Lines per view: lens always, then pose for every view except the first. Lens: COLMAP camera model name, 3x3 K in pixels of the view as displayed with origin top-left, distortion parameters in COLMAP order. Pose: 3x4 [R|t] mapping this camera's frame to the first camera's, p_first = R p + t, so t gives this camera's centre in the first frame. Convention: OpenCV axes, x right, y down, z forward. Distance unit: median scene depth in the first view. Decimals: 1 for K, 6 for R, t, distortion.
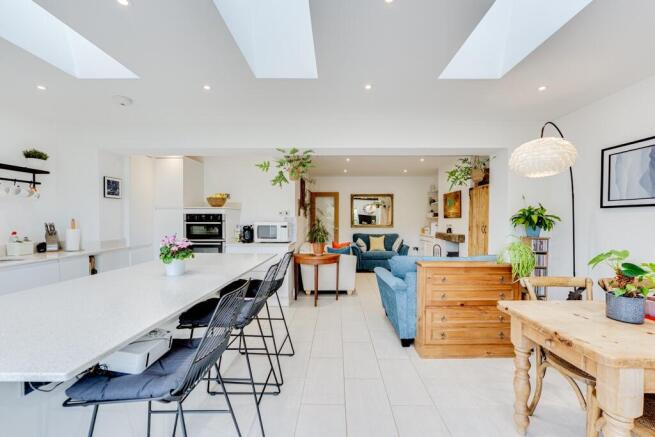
lens RADIAL K [[266.0, 0, 332.6], [0, 266.0, 222.5], [0, 0, 1]] dist [-0.002876, 0.000046]
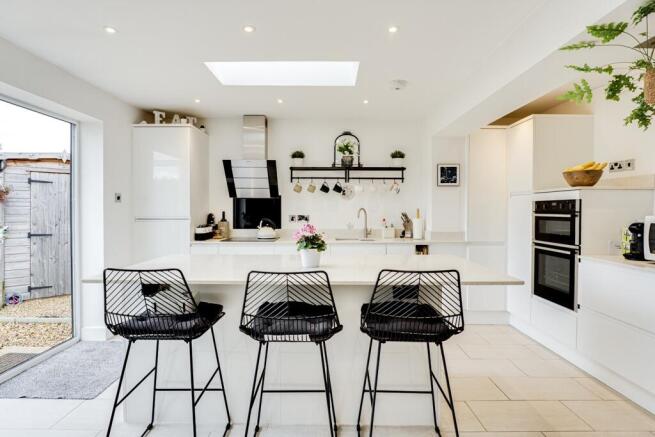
lens RADIAL K [[338.6, 0, 325.2], [0, 338.6, 213.2], [0, 0, 1]] dist [-0.012565, 0.000246]
pose [[-0.000756, 0.006895, -0.999976, 0.293178], [-0.017741, 0.999819, 0.006907, 0.000798], [0.999842, 0.017746, -0.000633, 0.501347]]
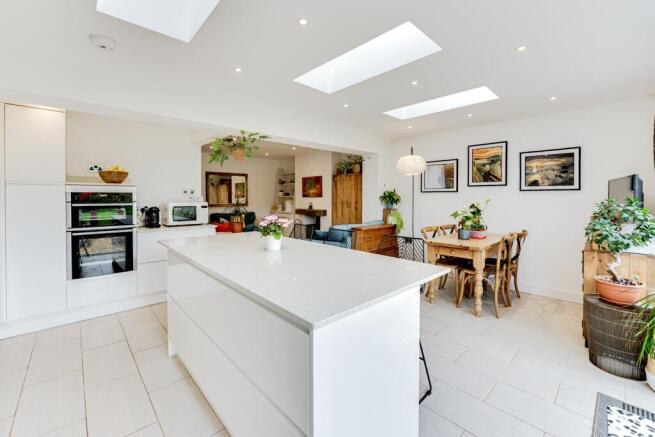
lens RADIAL K [[276.9, 0, 322.3], [0, 276.9, 200.1], [0, 0, 1]] dist [-0.000577, 0.000045]
pose [[0.731308, -0.009064, 0.681987, -0.587756], [0.011316, 0.999935, 0.001154, -0.005317], [-0.681953, 0.006873, 0.731363, 0.007277]]
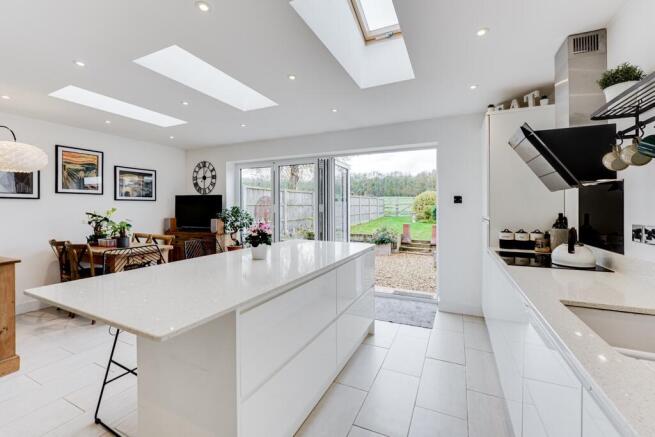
lens RADIAL K [[270.3, 0, 335.9], [0, 270.3, 207.4], [0, 0, 1]] dist [-0.012124, 0.000099]
pose [[-0.909485, -0.002785, 0.415727, -0.629946], [0.004093, 0.999869, 0.015652, -0.014450], [-0.415716, 0.015937, -0.909355, 0.892048]]
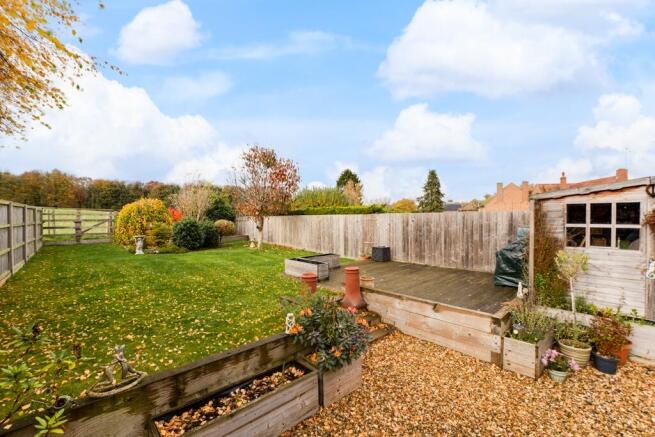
lens RADIAL K [[267.1, 0, 327.5], [0, 267.1, 218.5], [0, 0, 1]] dist [-0.019389, 0.000311]
pose [[-0.741358, 0.003692, -0.671100, 0.450450], [-0.005595, 0.999916, 0.011682, -0.055593], [0.671087, 0.012415, -0.741275, -0.789301]]
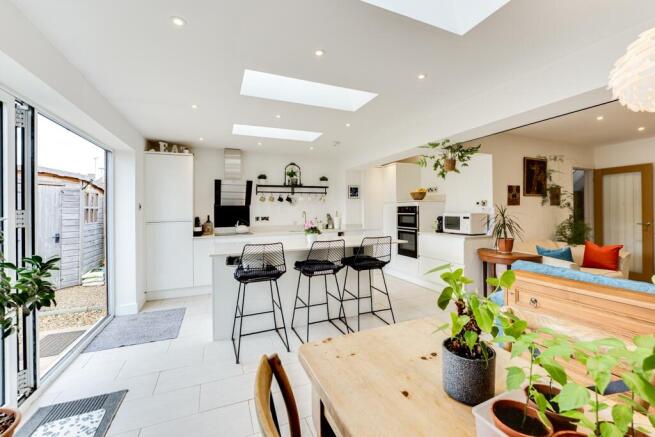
lens RADIAL K [[277.4, 0, 331.4], [0, 277.4, 209.0], [0, 0, 1]] dist [-0.012636, 0.000023]
pose [[0.398649, -0.012750, -0.917015, 0.579572], [0.000248, 0.999905, -0.013795, -0.002812], [0.917103, 0.005272, 0.398615, 0.172041]]
